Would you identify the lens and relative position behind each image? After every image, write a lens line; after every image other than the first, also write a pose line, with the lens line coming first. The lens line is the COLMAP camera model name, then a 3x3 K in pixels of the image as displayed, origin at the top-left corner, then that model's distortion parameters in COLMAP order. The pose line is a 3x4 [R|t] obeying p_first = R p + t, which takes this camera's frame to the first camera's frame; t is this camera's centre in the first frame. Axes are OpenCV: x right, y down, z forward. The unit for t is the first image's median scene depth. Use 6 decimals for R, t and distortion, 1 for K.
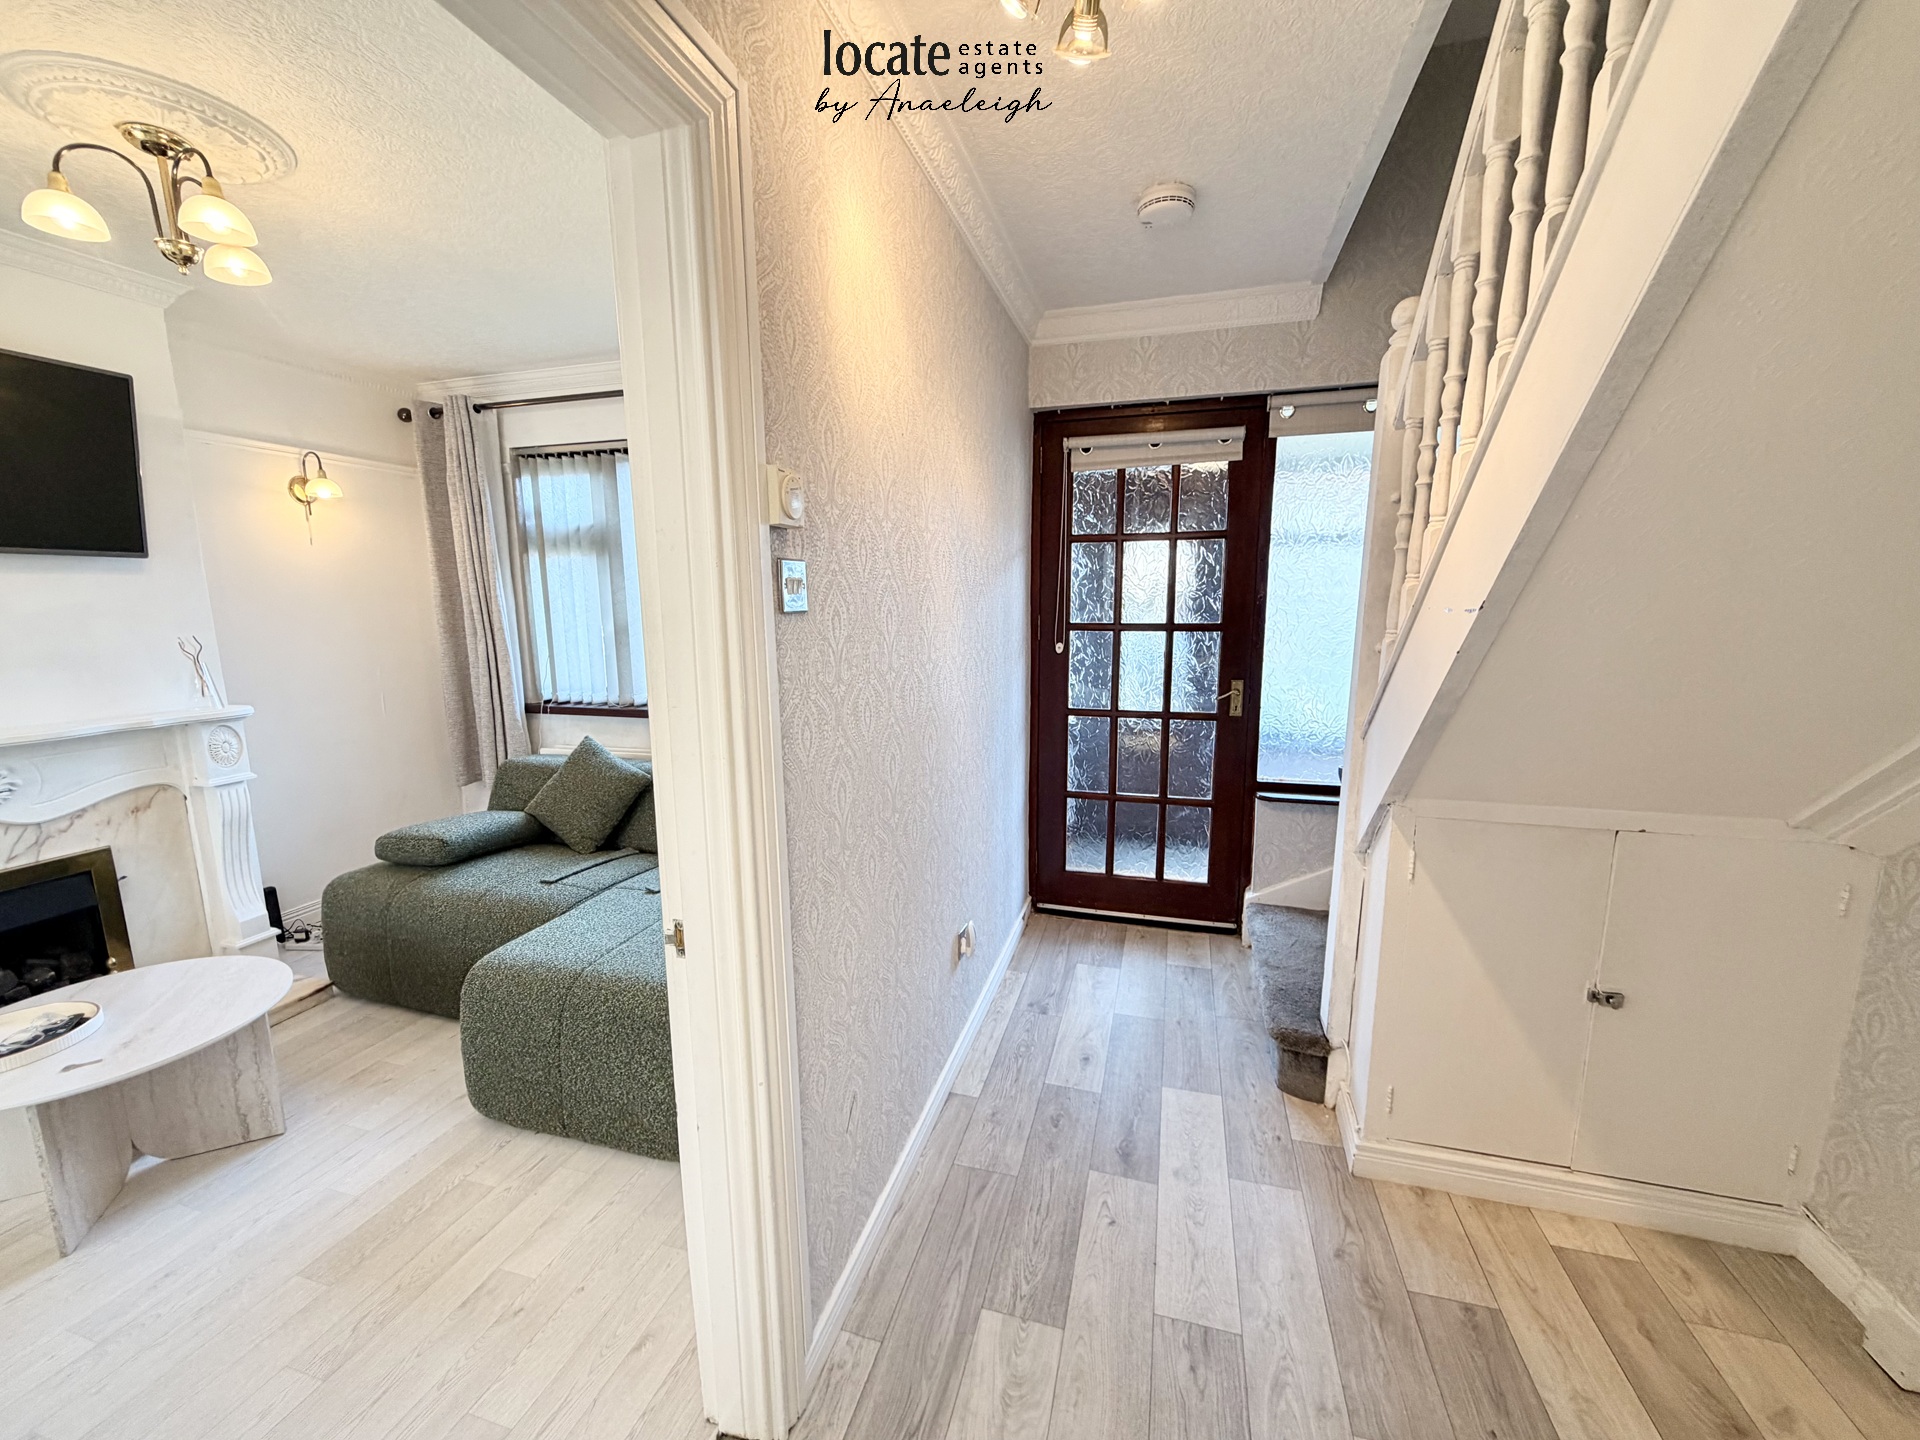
lens RADIAL K [[762.7, 0, 955.4], [0, 762.7, 722.0], [0, 0, 1]] dist [0.000180, -0.000255]
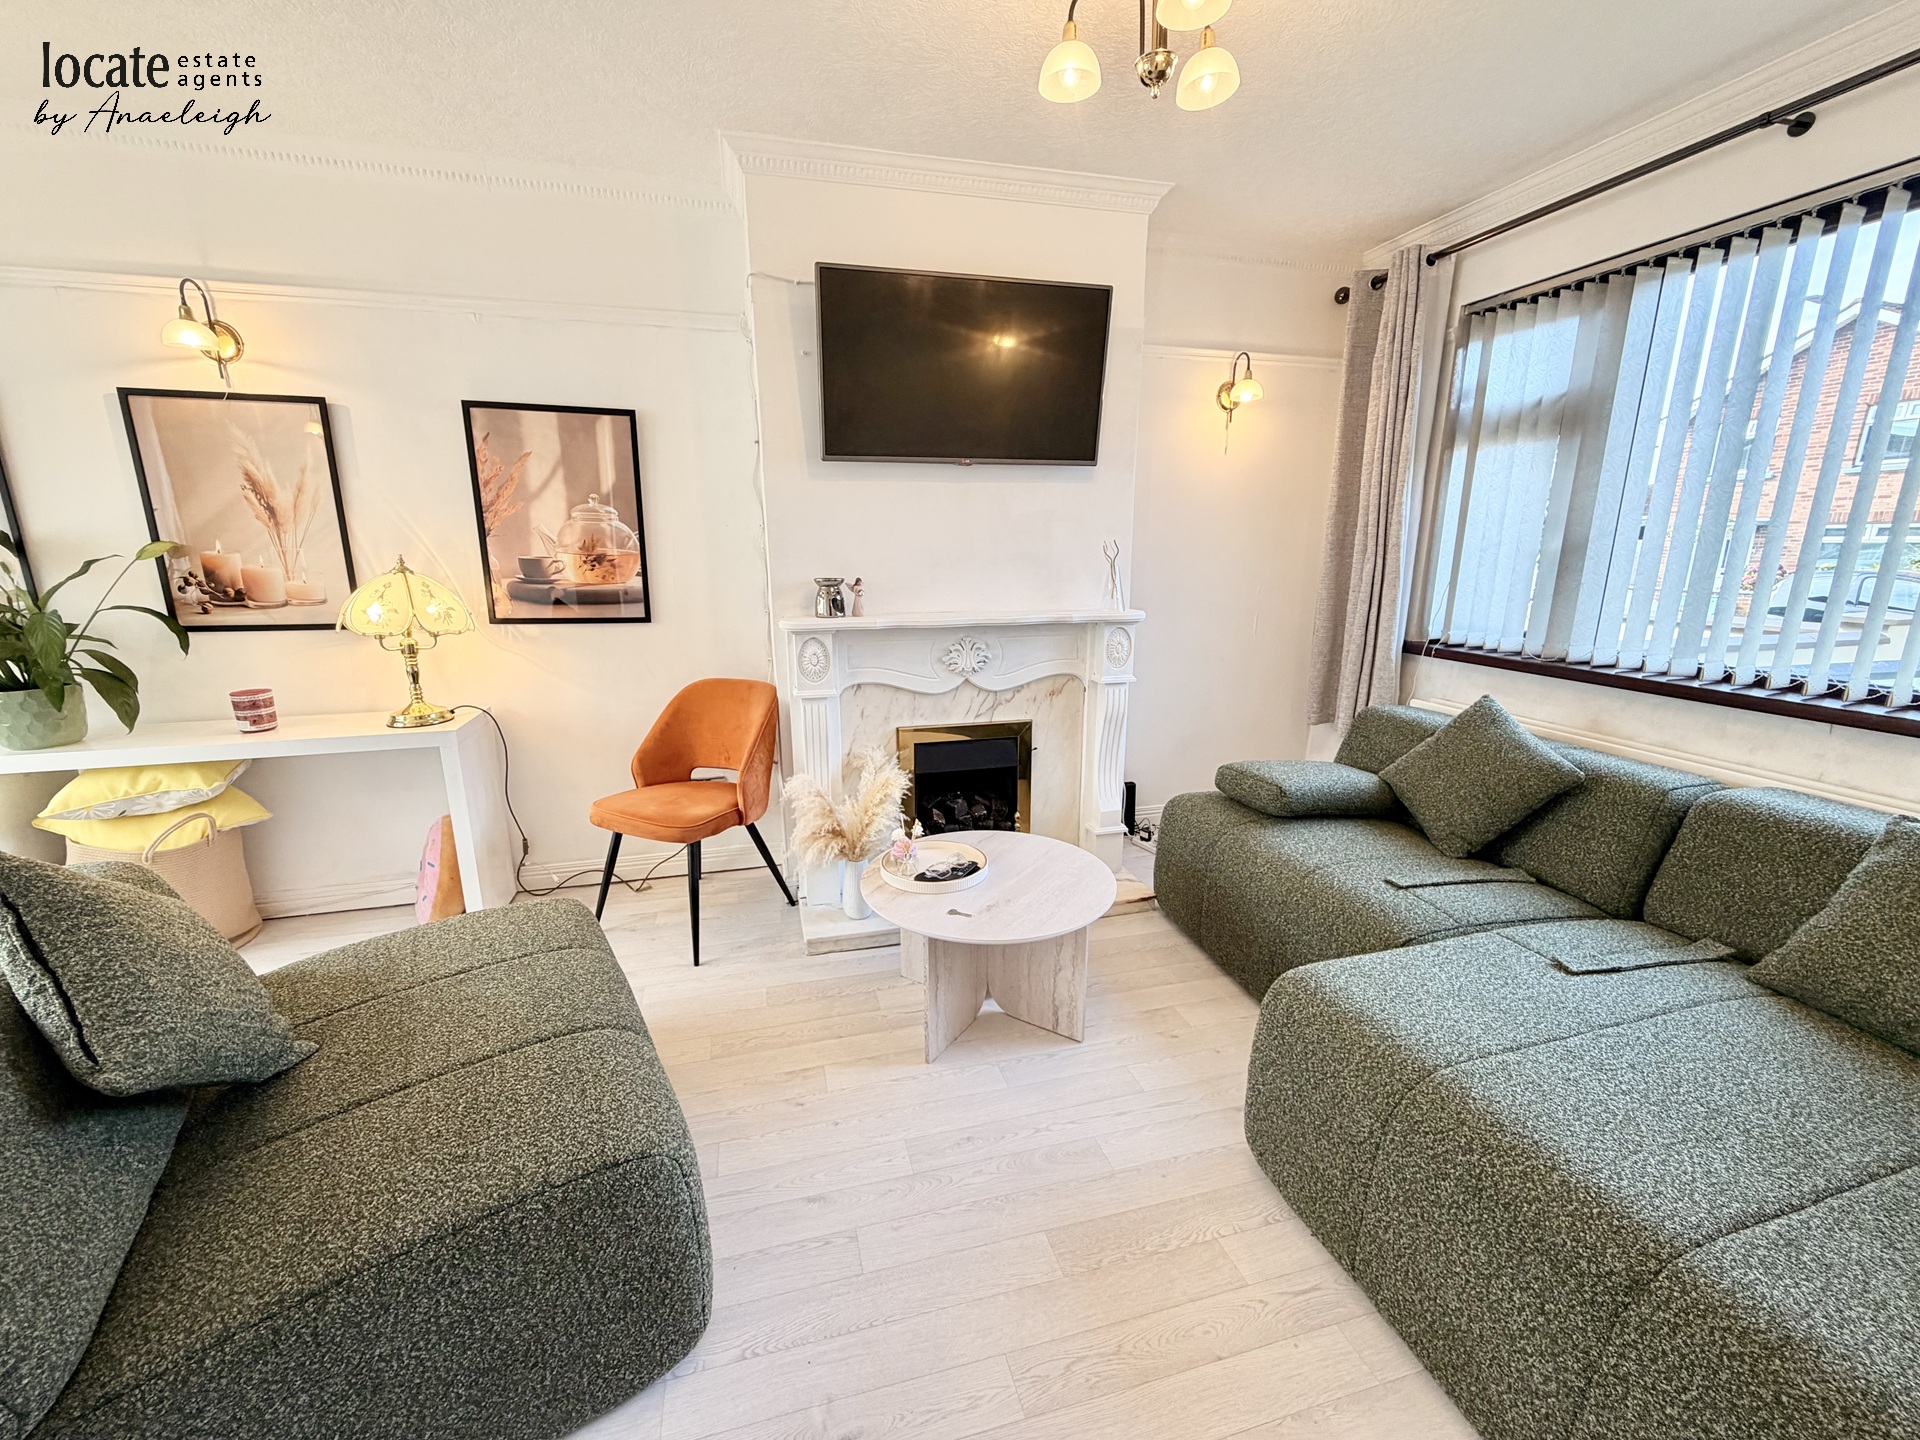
lens RADIAL K [[763.9, 0, 950.1], [0, 763.9, 724.8], [0, 0, 1]] dist [0.000371, 0.000217]
pose [[0.514066, 0.205092, -0.832870, -0.149508], [-0.136602, 0.978176, 0.156559, 0.002513], [0.846803, 0.033290, 0.530864, 0.208342]]
